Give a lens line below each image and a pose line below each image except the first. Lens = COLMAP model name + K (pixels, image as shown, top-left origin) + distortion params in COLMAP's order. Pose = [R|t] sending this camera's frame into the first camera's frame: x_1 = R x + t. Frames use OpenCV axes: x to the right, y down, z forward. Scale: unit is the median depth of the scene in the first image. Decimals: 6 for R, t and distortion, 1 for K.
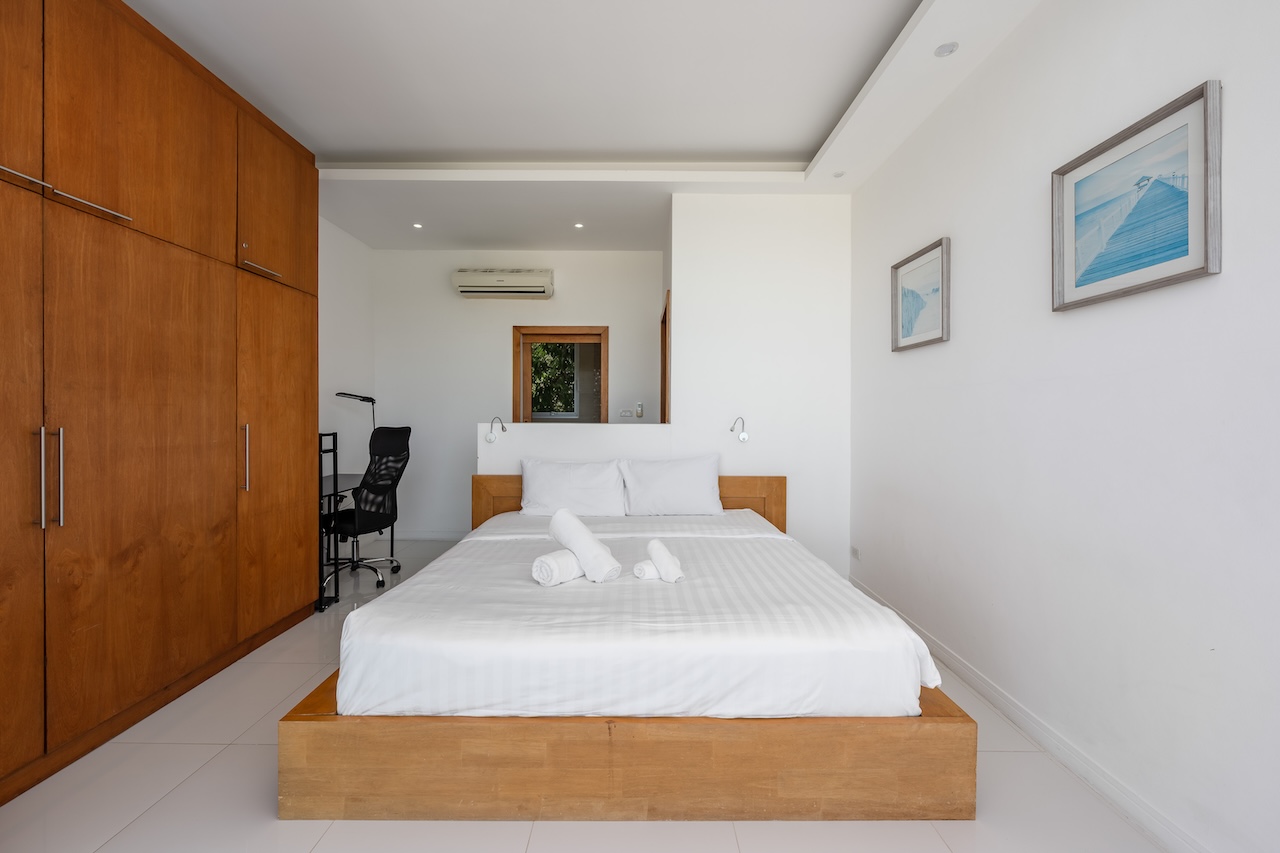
lens RADIAL K [[507.6, 0, 635.1], [0, 507.6, 419.9], [0, 0, 1]] dist [-0.000410, -0.000039]
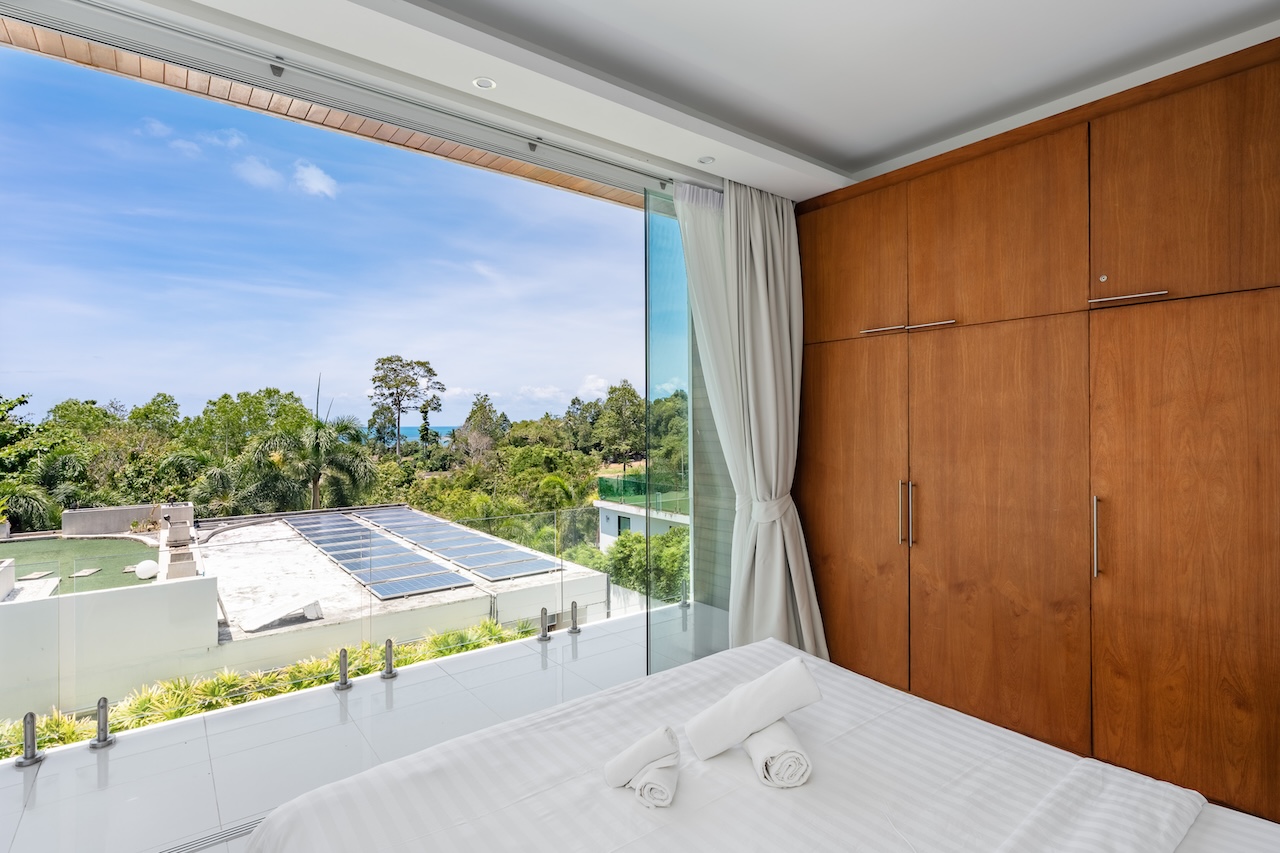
lens RADIAL K [[667.8, 0, 640.0], [0, 667.8, 426.5], [0, 0, 1]] dist [0.002242, 0.000606]
pose [[-0.801923, 0.000228, -0.597427, 0.524953], [-0.007221, 0.999923, 0.010075, -0.120430], [0.597383, 0.012394, -0.801860, 1.561102]]
